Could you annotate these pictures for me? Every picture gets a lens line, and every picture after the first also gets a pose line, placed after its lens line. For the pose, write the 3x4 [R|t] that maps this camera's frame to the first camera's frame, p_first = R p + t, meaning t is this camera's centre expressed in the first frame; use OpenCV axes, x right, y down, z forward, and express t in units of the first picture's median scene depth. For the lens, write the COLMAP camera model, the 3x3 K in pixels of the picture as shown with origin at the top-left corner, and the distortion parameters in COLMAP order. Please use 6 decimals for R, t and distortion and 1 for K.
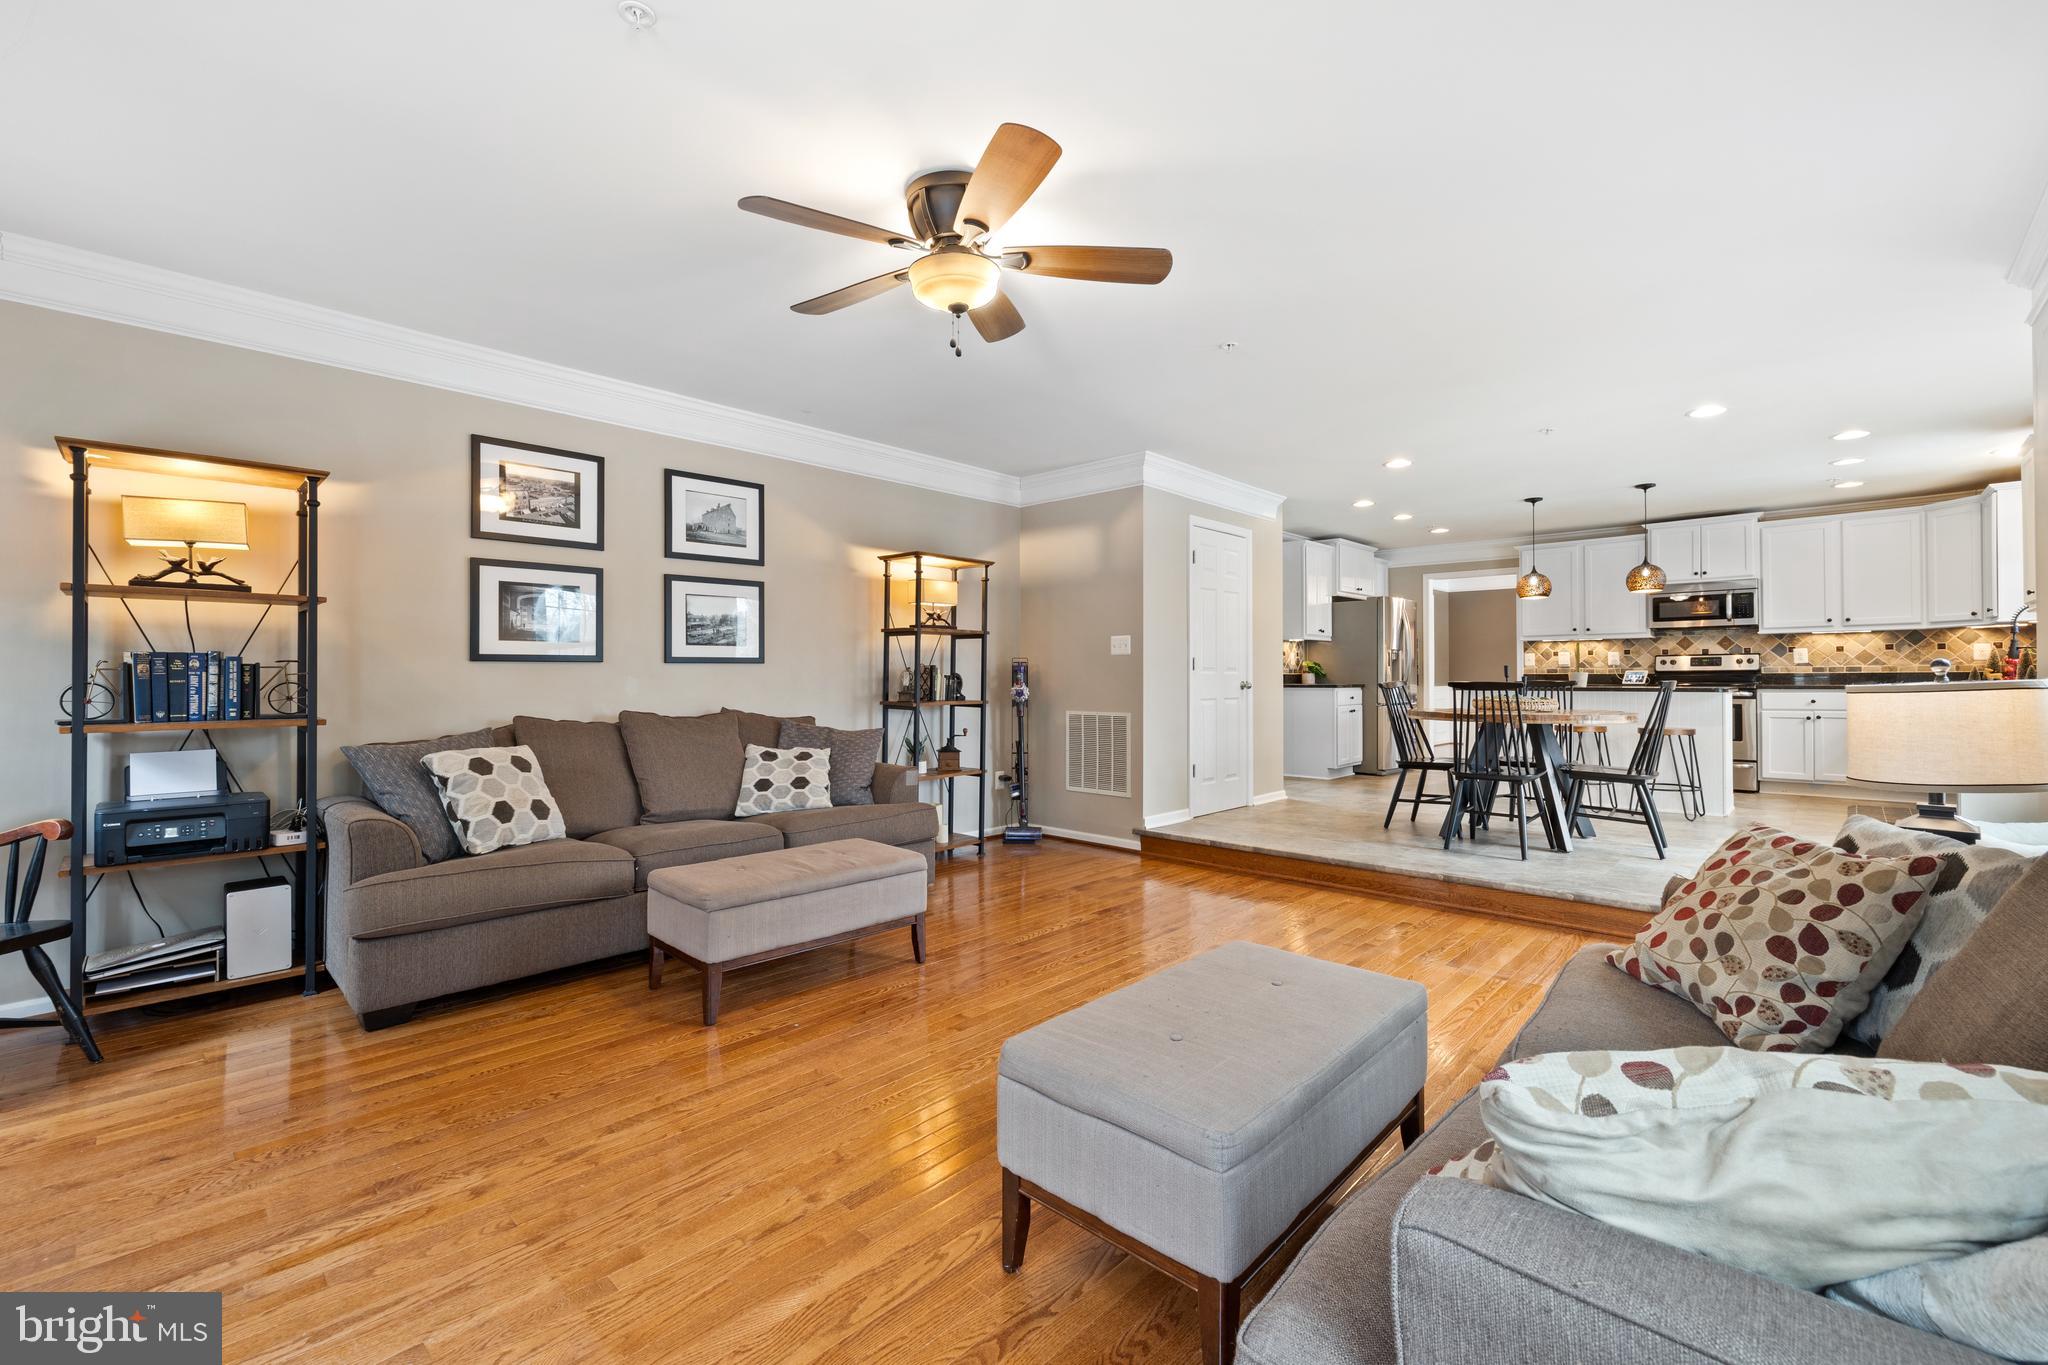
lens RADIAL K [[863.2, 0, 1017.3], [0, 863.2, 670.7], [0, 0, 1]] dist [0.001492, -0.000668]
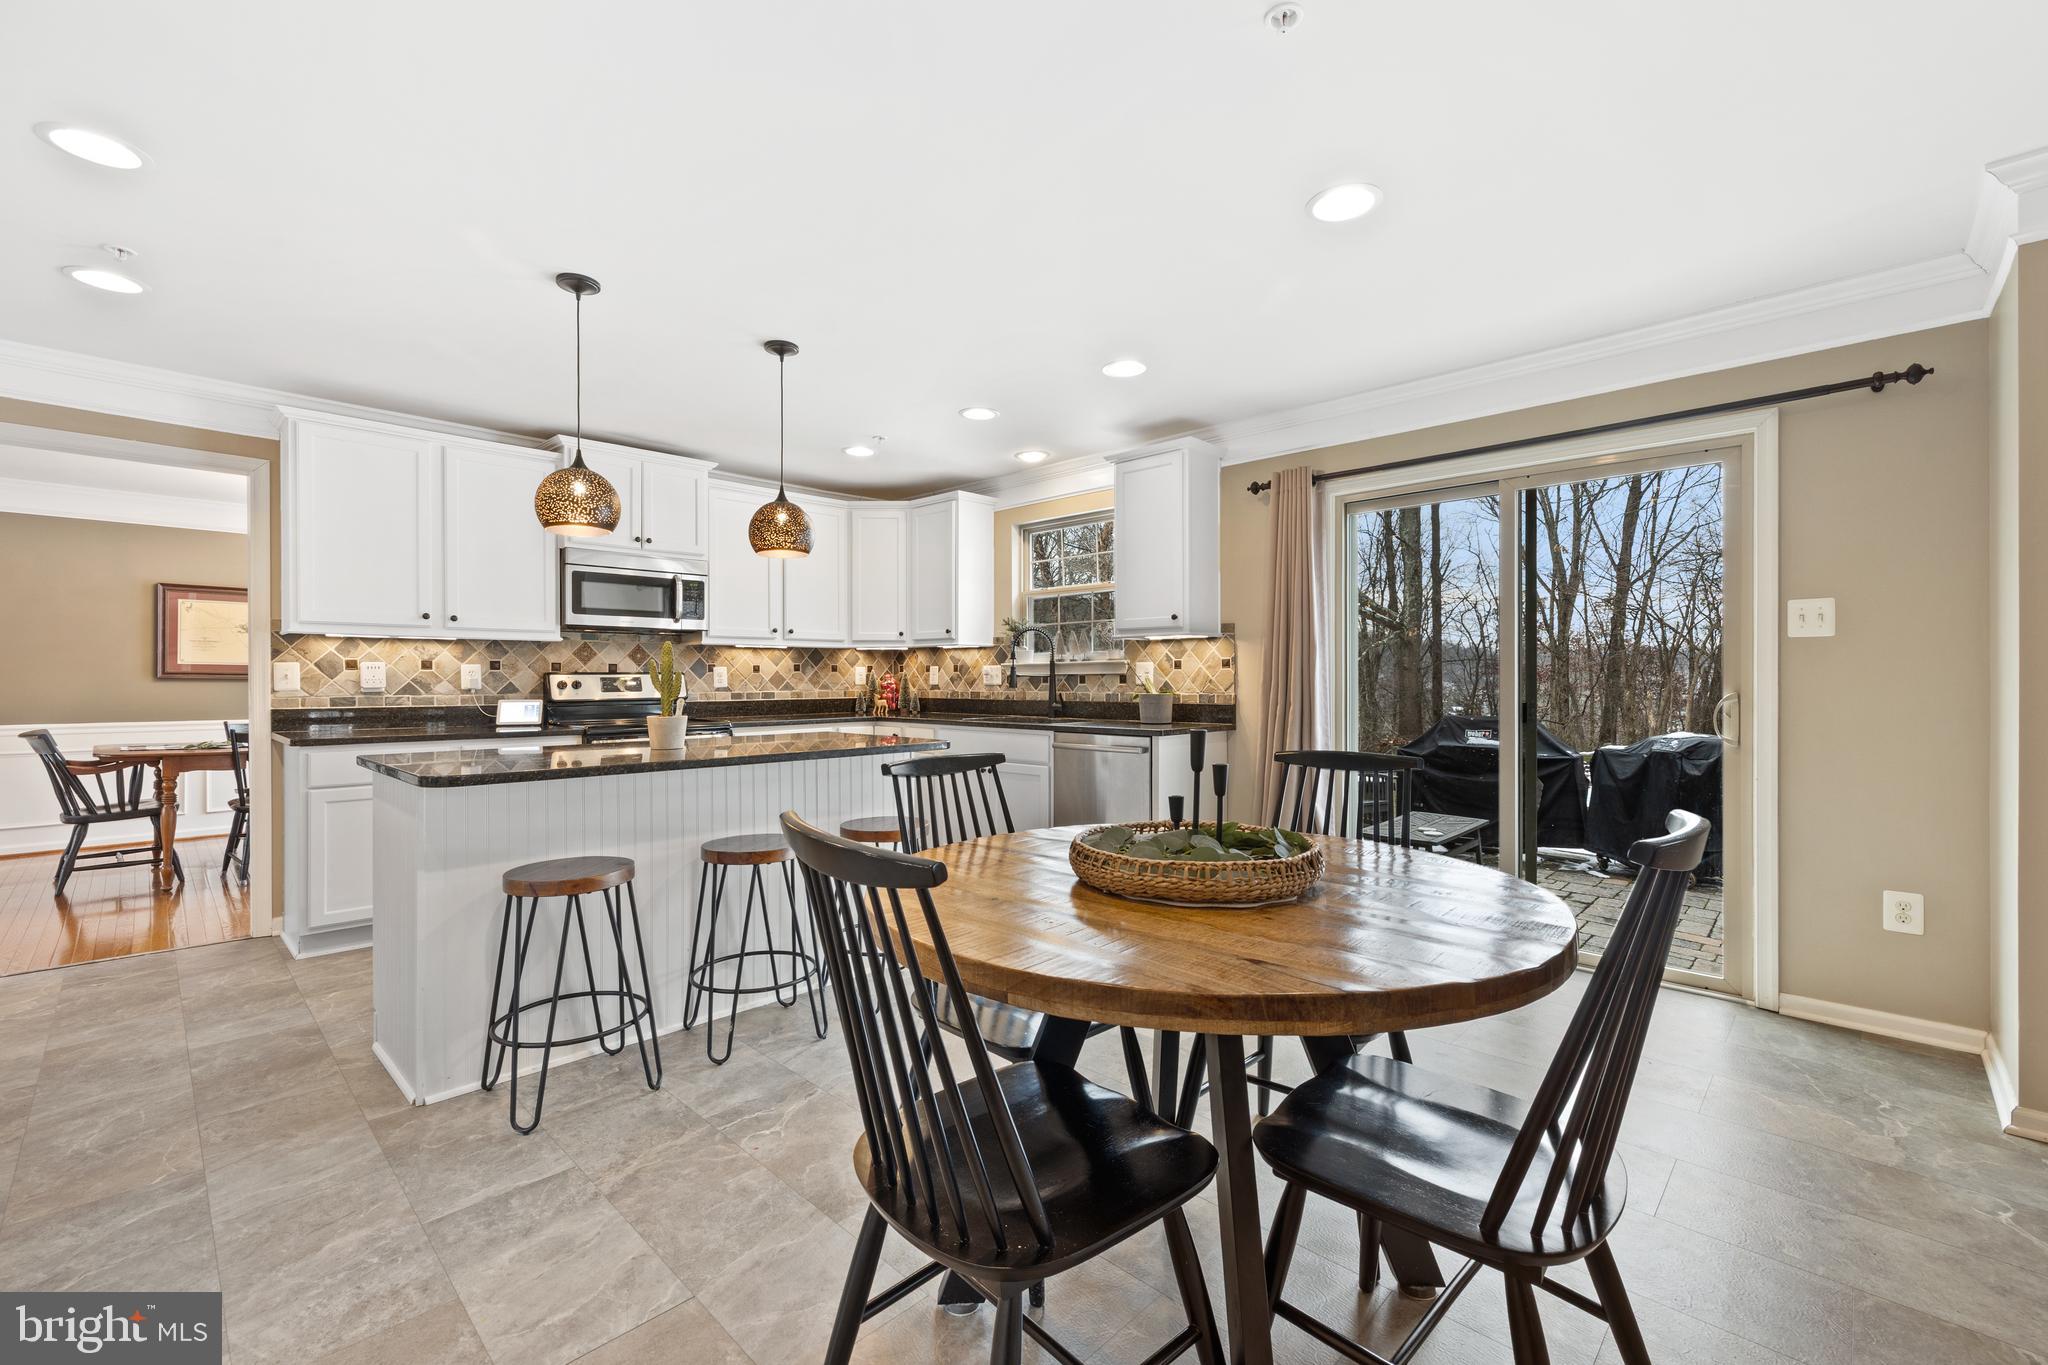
lens RADIAL K [[863.2, 0, 1022.9], [0, 863.2, 684.3], [0, 0, 1]] dist [0.001492, -0.000668]
pose [[0.010903, -0.003297, 0.999935, 0.204769], [-0.008117, 0.999961, 0.003385, -0.016990], [-0.999908, -0.008153, 0.010876, 0.797262]]
